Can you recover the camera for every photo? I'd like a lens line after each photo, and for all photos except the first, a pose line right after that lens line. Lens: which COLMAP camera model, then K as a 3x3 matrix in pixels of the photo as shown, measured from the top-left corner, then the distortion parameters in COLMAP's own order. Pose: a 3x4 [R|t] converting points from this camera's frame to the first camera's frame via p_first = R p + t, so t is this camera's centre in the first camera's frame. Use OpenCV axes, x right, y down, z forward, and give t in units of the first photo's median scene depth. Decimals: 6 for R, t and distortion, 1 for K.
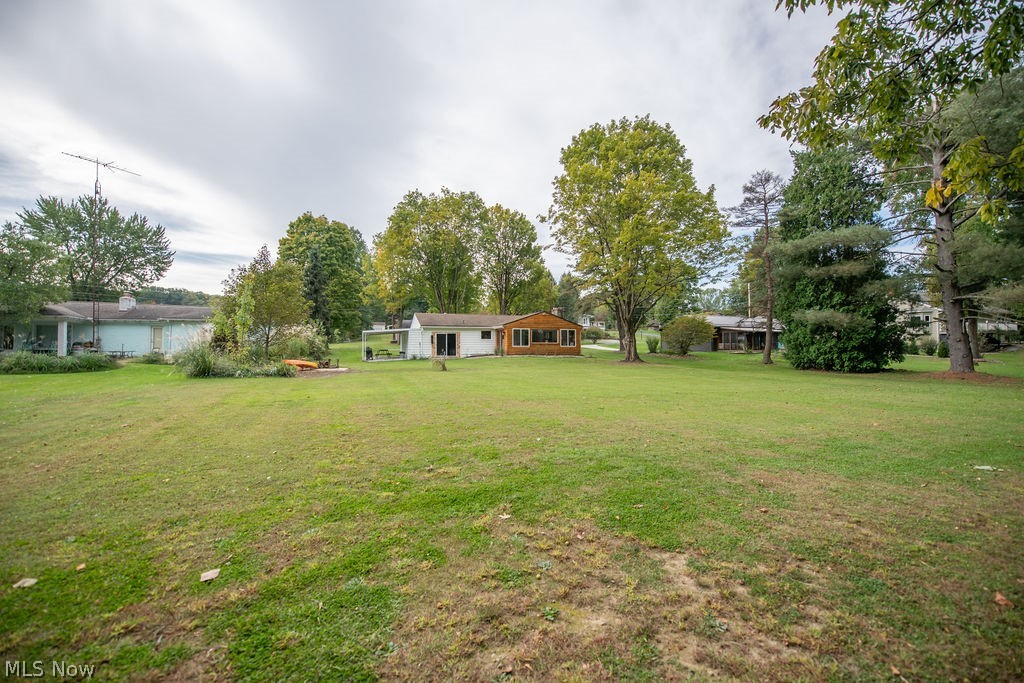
lens RADIAL K [[409.6, 0, 512.0], [0, 409.6, 341.5], [0, 0, 1]] dist [-0.006873, -0.000138]
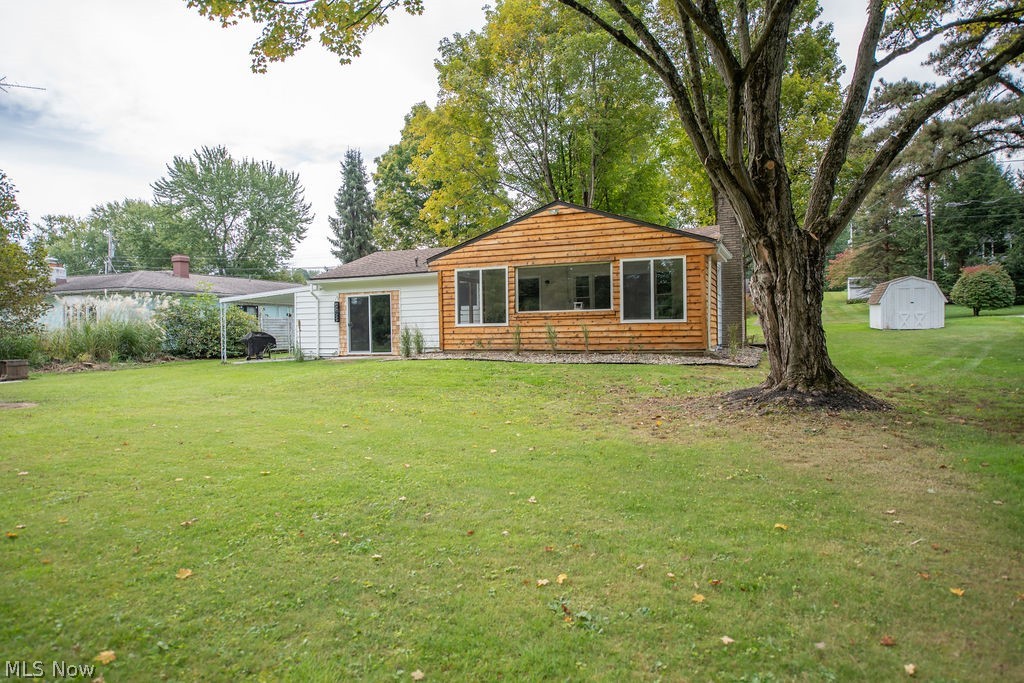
lens RADIAL K [[641.0, 0, 512.0], [0, 641.0, 341.5], [0, 0, 1]] dist [-0.001400, -0.000213]
pose [[0.731736, -0.000316, -0.681589, 0.356624], [0.024382, 0.999372, 0.025713, 0.011879], [0.681152, -0.035433, 0.731284, 0.644552]]
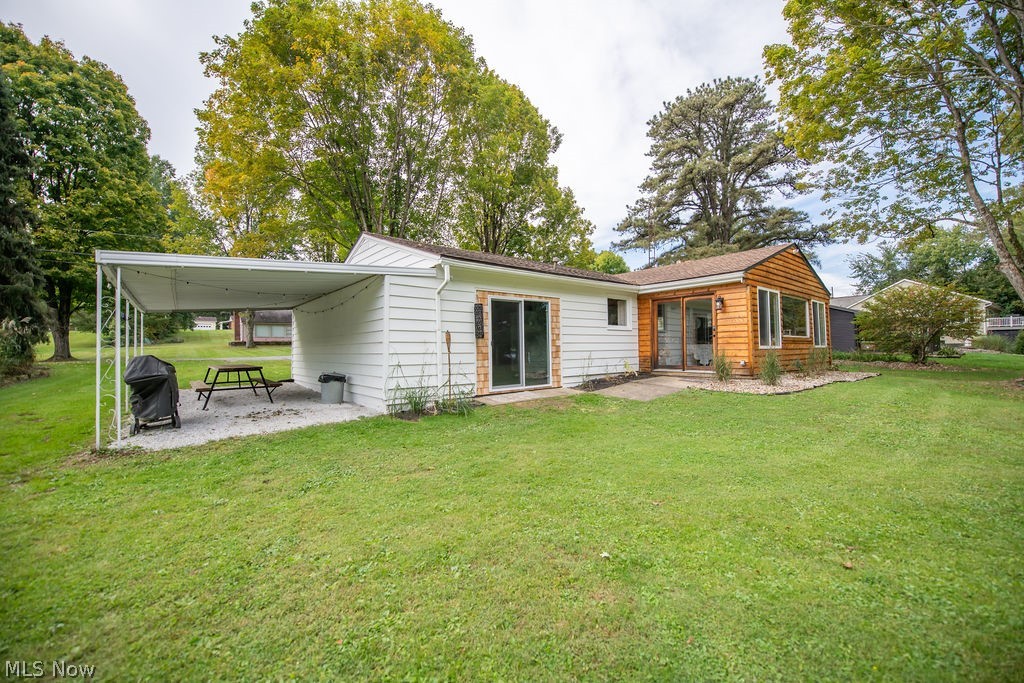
lens RADIAL K [[409.0, 0, 513.1], [0, 409.0, 338.0], [0, 0, 1]] dist [-0.017884, -0.000720]
pose [[0.943567, 0.000898, 0.331181, -0.250692], [0.004557, 0.999866, -0.015695, 0.008599], [-0.331151, 0.016319, 0.943437, 0.757989]]
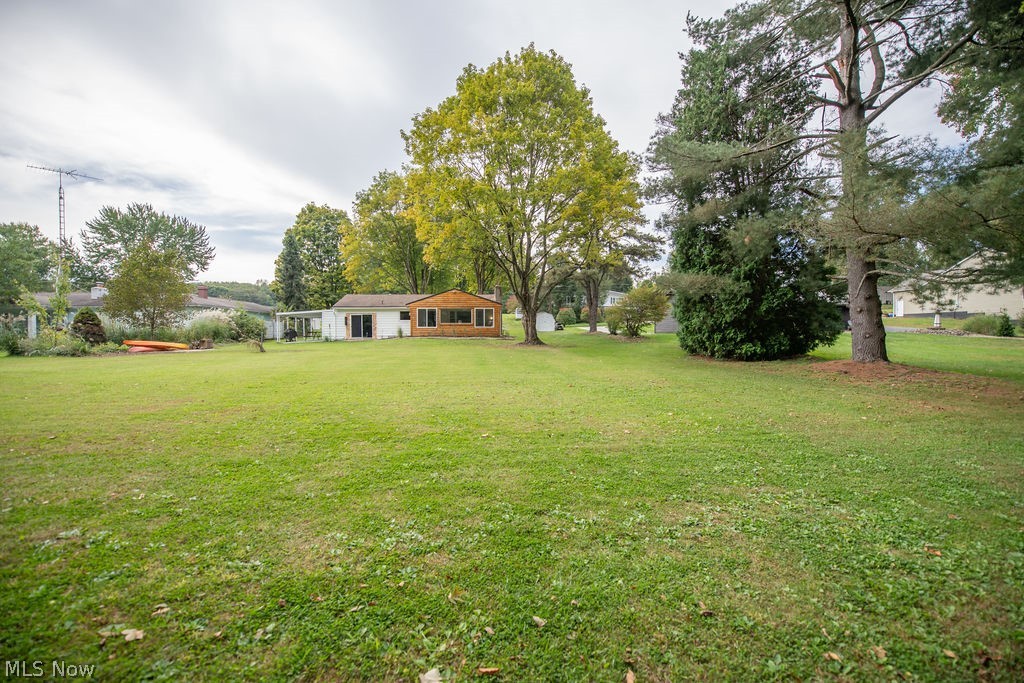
lens RADIAL K [[409.0, 0, 513.1], [0, 409.0, 338.0], [0, 0, 1]] dist [-0.017884, -0.000720]
pose [[0.968674, -0.000300, -0.248334, 0.422919], [0.007742, 0.999550, 0.028991, 0.010171], [0.248213, -0.030005, 0.968241, 0.158107]]
